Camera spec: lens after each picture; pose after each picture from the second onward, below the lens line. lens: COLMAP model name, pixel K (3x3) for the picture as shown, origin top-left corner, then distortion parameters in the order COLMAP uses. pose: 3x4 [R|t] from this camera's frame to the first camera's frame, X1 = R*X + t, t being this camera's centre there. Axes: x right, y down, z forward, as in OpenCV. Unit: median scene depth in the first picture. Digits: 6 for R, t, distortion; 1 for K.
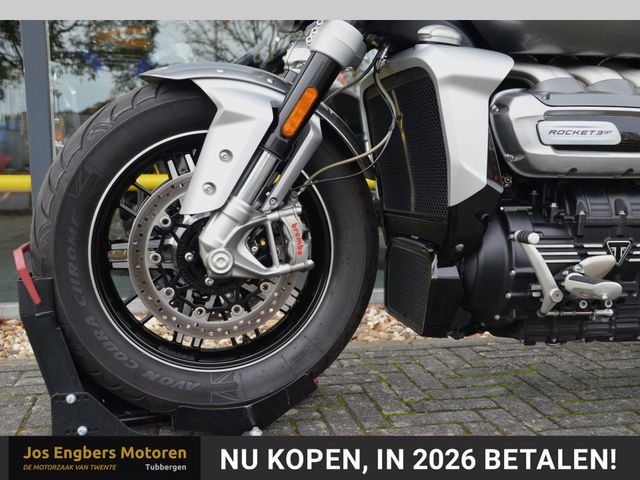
lens RADIAL K [[680.6, 0, 321.6], [0, 680.6, 251.6], [0, 0, 1]] dist [0.012584, 0.000000]
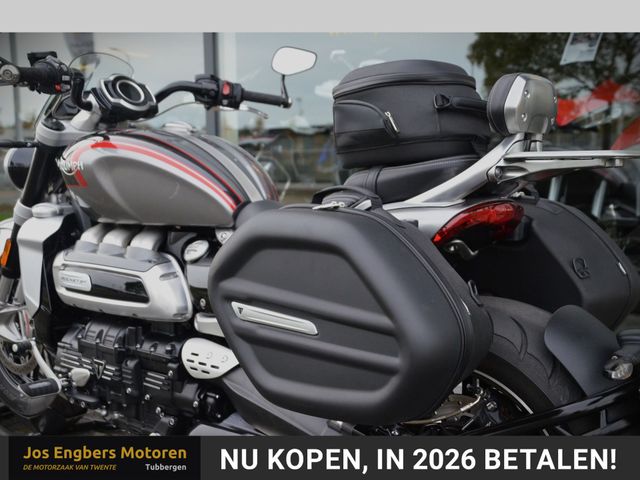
lens RADIAL K [[736.2, 0, 318.9], [0, 736.2, 236.6], [0, 0, 1]] dist [0.044588, 0.000000]
pose [[0.614764, 0.059544, -0.786460, 1.871904], [-0.085919, 0.996268, 0.008267, -0.315741], [0.784017, 0.062490, 0.617586, 0.418945]]
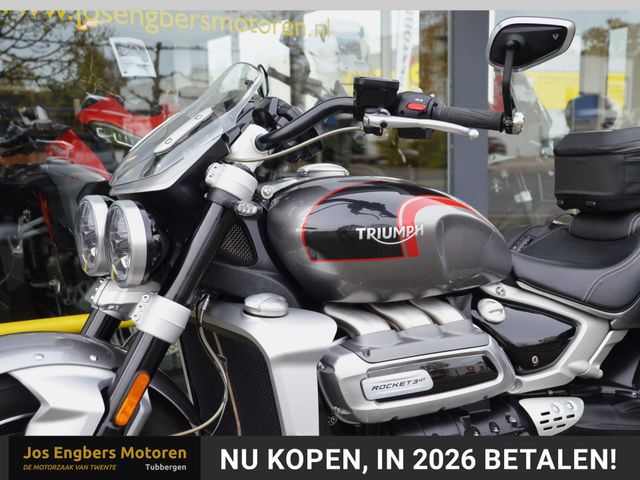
lens RADIAL K [[845.1, 0, 314.2], [0, 845.1, 251.9], [0, 0, 1]] dist [0.096649, 0.000000]
pose [[0.951786, -0.056587, 0.301499, -0.131769], [0.059625, 0.998220, -0.000874, -0.376811], [-0.300913, 0.018808, 0.953466, -0.222955]]
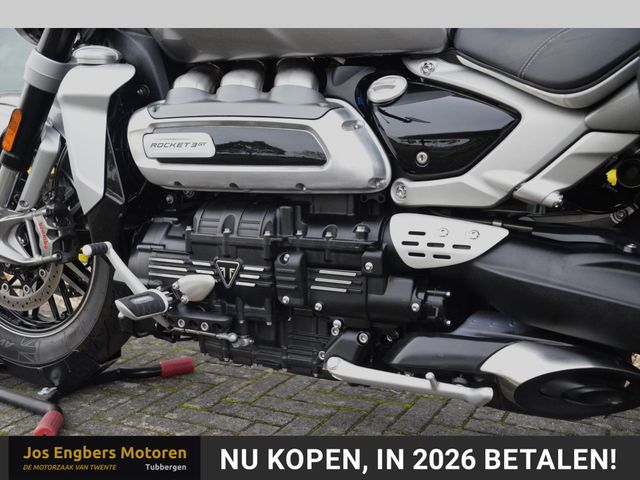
lens RADIAL K [[715.6, 0, 319.2], [0, 715.6, 252.3], [0, 0, 1]] dist [0.007523, 0.000000]
pose [[0.776979, 0.082040, -0.624158, 1.145527], [-0.063530, 0.996629, 0.051913, -0.086269], [0.626313, -0.000683, 0.779572, 0.325071]]
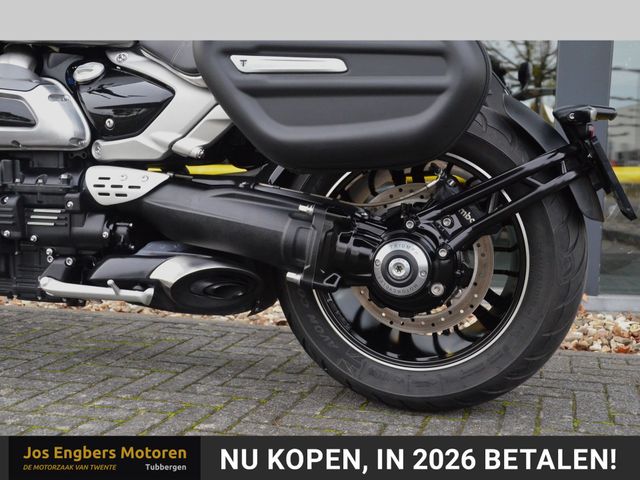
lens RADIAL K [[736.2, 0, 333.1], [0, 736.2, 251.0], [0, 0, 1]] dist [0.044588, 0.000000]
pose [[0.882907, 0.056441, -0.466144, 1.593743], [-0.062843, 0.998022, 0.001813, 0.021676], [0.465324, 0.027693, 0.884707, 0.188472]]
